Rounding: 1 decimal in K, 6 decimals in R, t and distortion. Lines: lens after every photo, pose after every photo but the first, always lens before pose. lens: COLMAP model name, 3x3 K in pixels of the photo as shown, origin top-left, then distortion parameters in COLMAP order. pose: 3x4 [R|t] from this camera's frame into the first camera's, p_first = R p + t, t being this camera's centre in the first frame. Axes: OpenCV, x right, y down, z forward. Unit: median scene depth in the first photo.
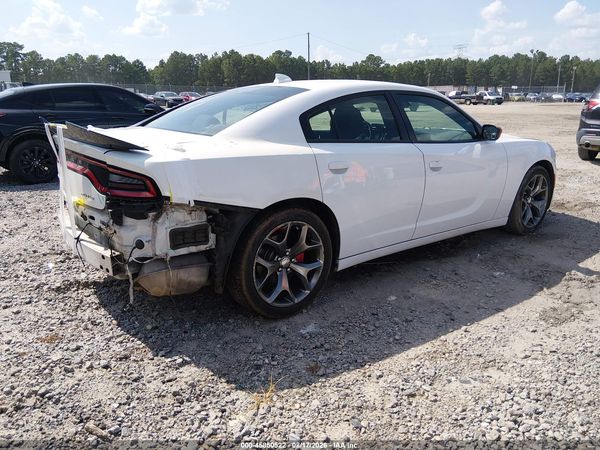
lens RADIAL K [[452.0, 0, 300.0], [0, 452.0, 225.0], [0, 0, 1]] dist [0.097959, -0.161955]
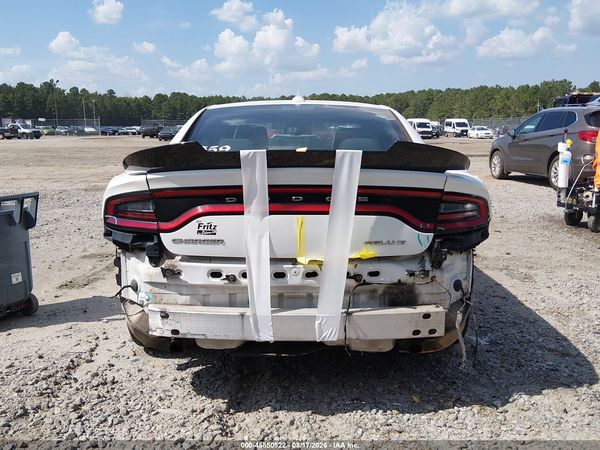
lens RADIAL K [[505.8, 0, 300.0], [0, 505.8, 225.0], [0, 0, 1]] dist [0.122279, -0.198518]
pose [[0.617003, -0.143736, 0.773723, -1.081779], [0.213674, 0.976842, 0.011076, -0.118954], [-0.757397, 0.158491, 0.633427, 0.547169]]
